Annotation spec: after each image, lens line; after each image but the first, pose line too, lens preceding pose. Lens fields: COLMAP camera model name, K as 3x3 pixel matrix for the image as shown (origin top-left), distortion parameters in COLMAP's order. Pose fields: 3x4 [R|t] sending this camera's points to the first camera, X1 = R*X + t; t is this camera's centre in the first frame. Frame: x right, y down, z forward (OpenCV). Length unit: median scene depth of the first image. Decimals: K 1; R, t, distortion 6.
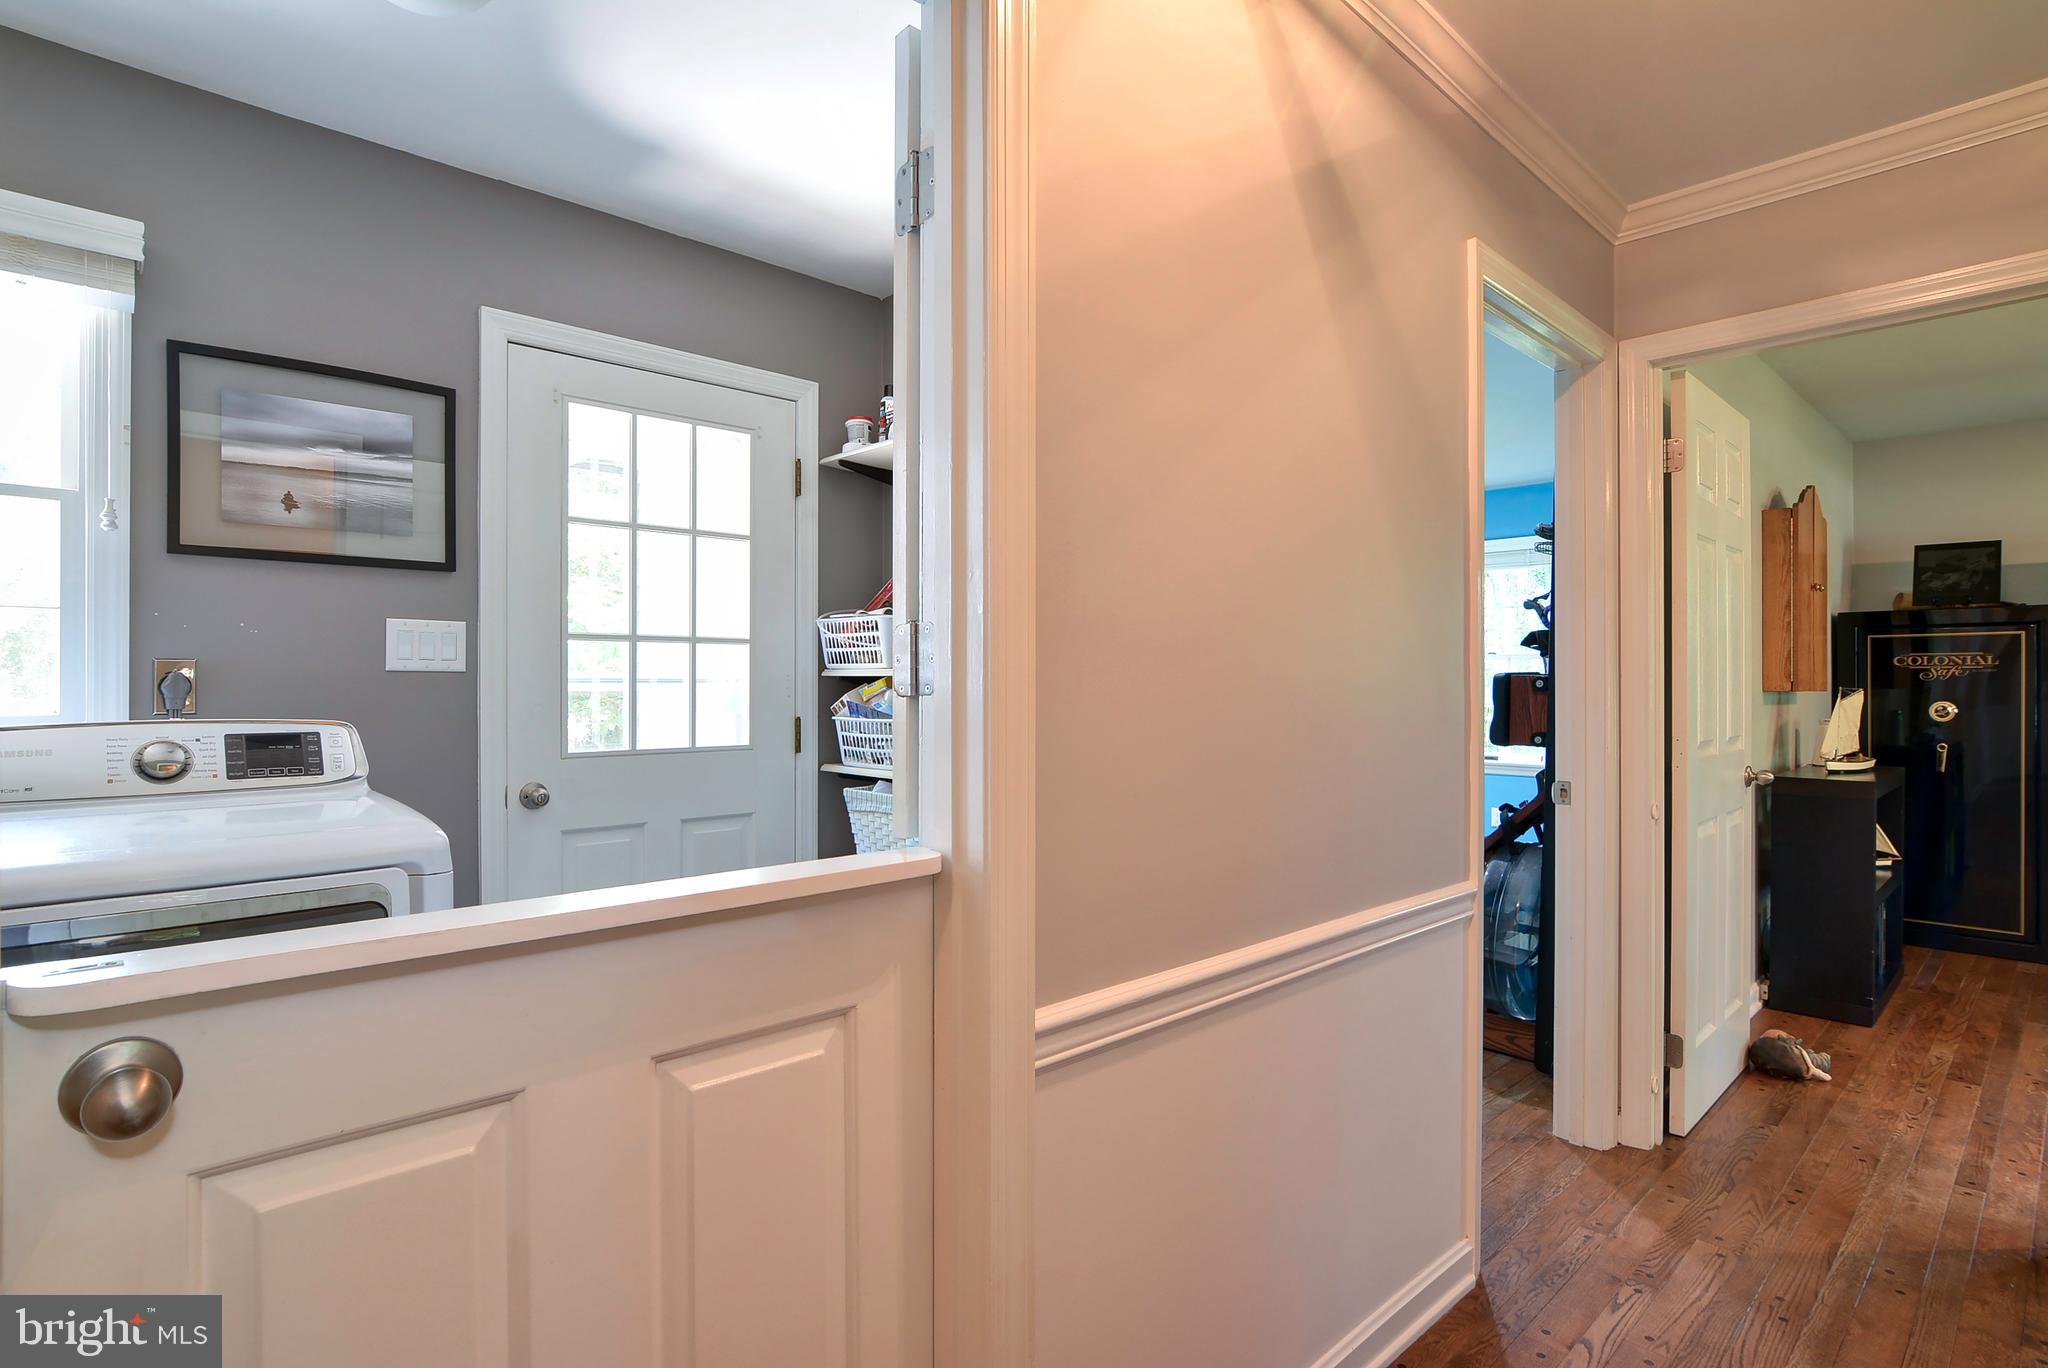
lens RADIAL K [[1005.0, 0, 1022.8], [0, 1005.0, 678.8], [0, 0, 1]] dist [-0.002095, -0.000260]
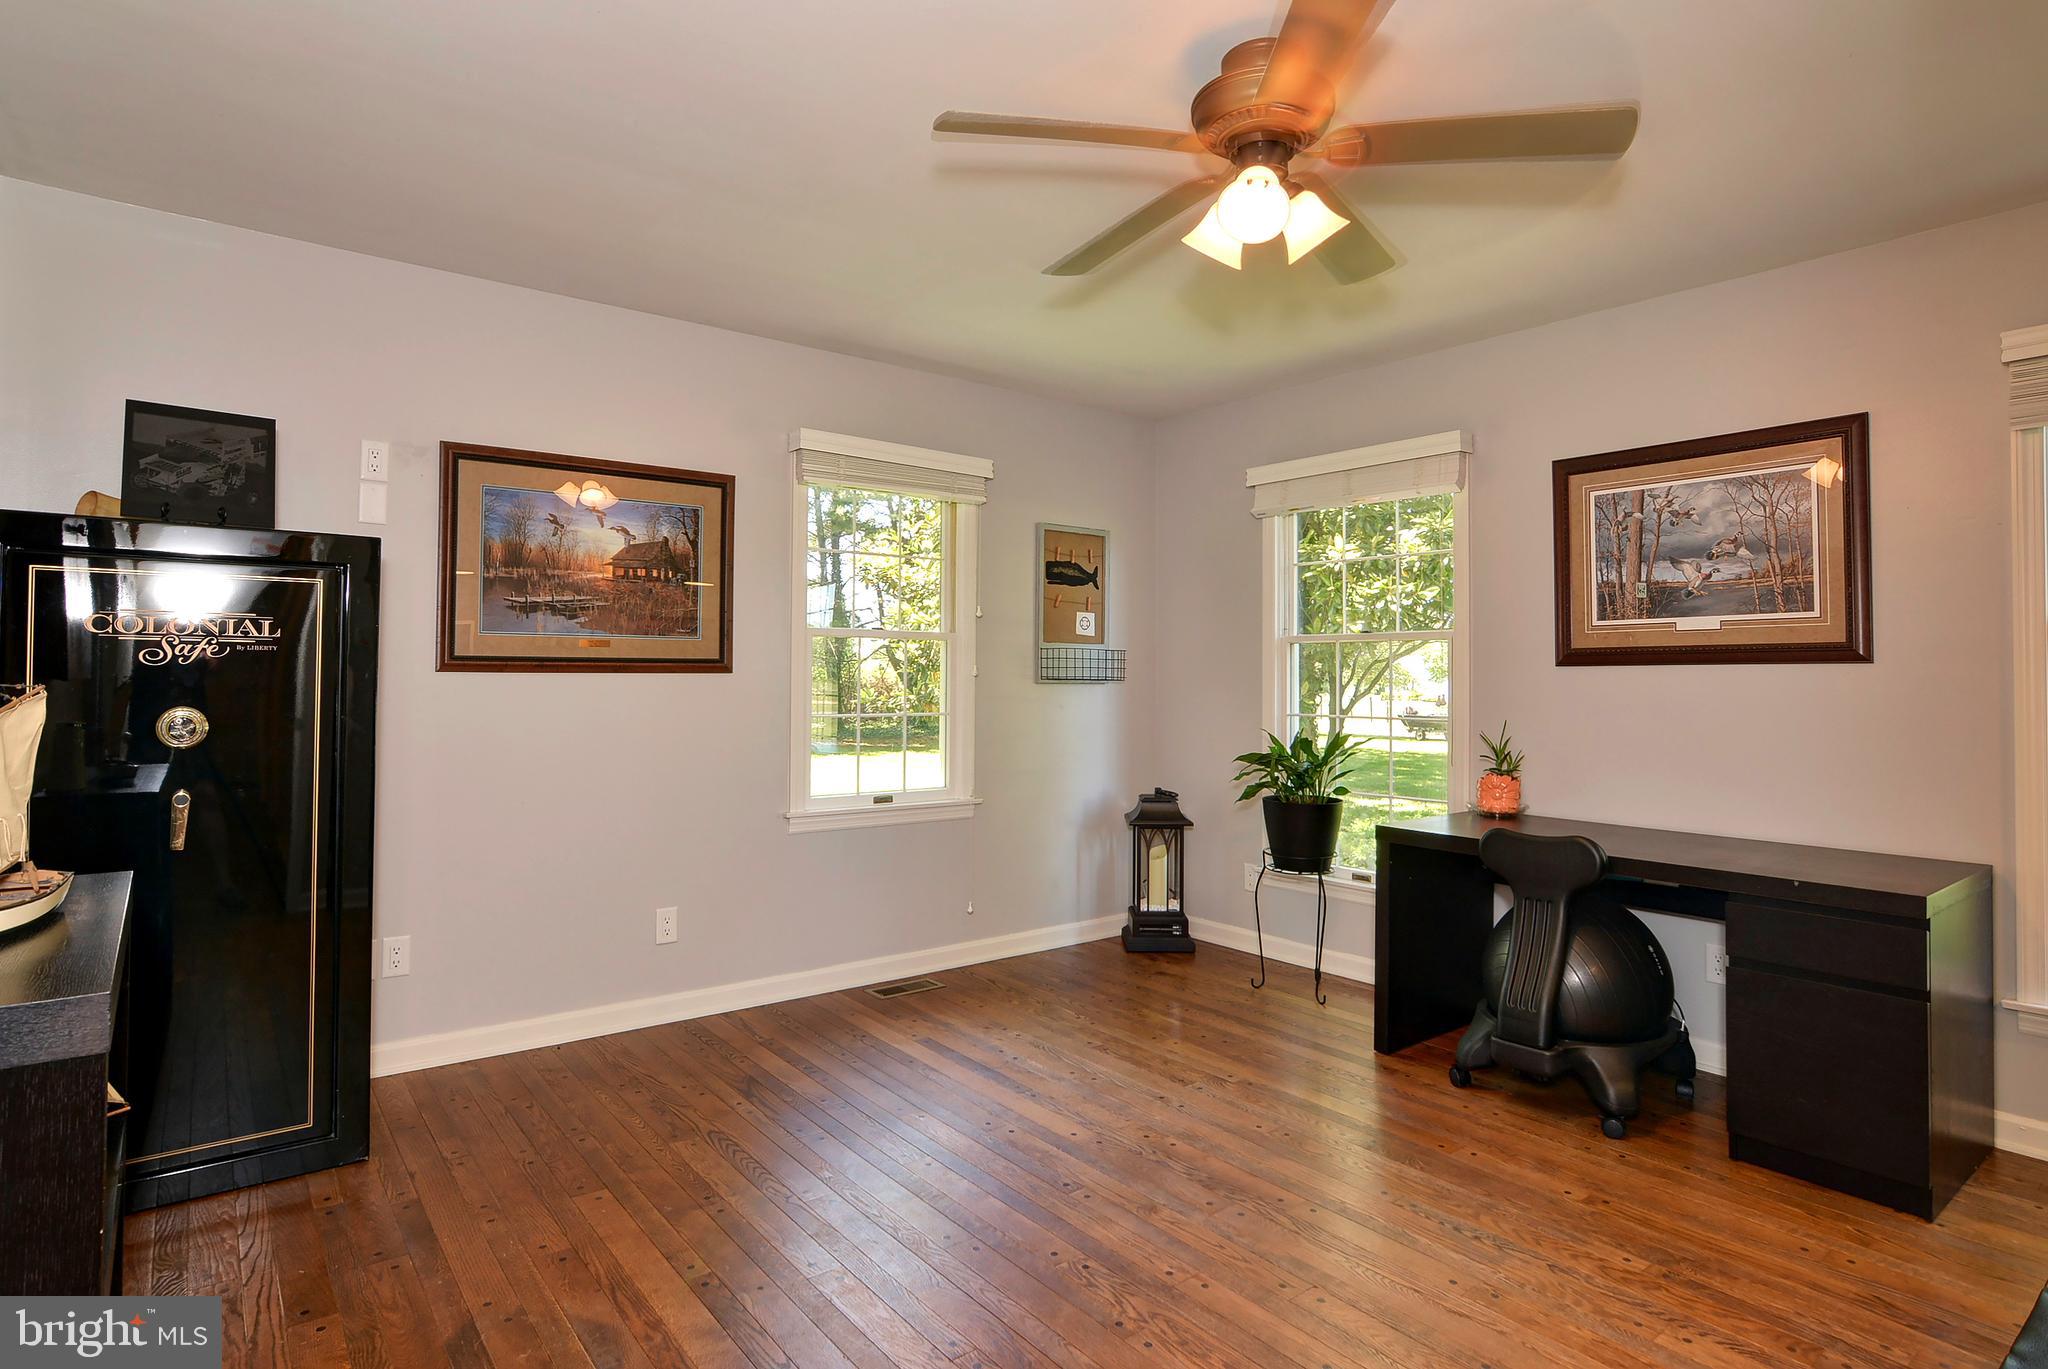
lens RADIAL K [[1060.0, 0, 1015.2], [0, 1060.0, 670.7], [0, 0, 1]] dist [-0.015212, 0.000297]
pose [[0.089919, 0.016706, 0.995809, 0.426469], [-0.008990, 0.999832, -0.015962, 0.008672], [-0.995909, -0.007517, 0.090054, 0.531069]]
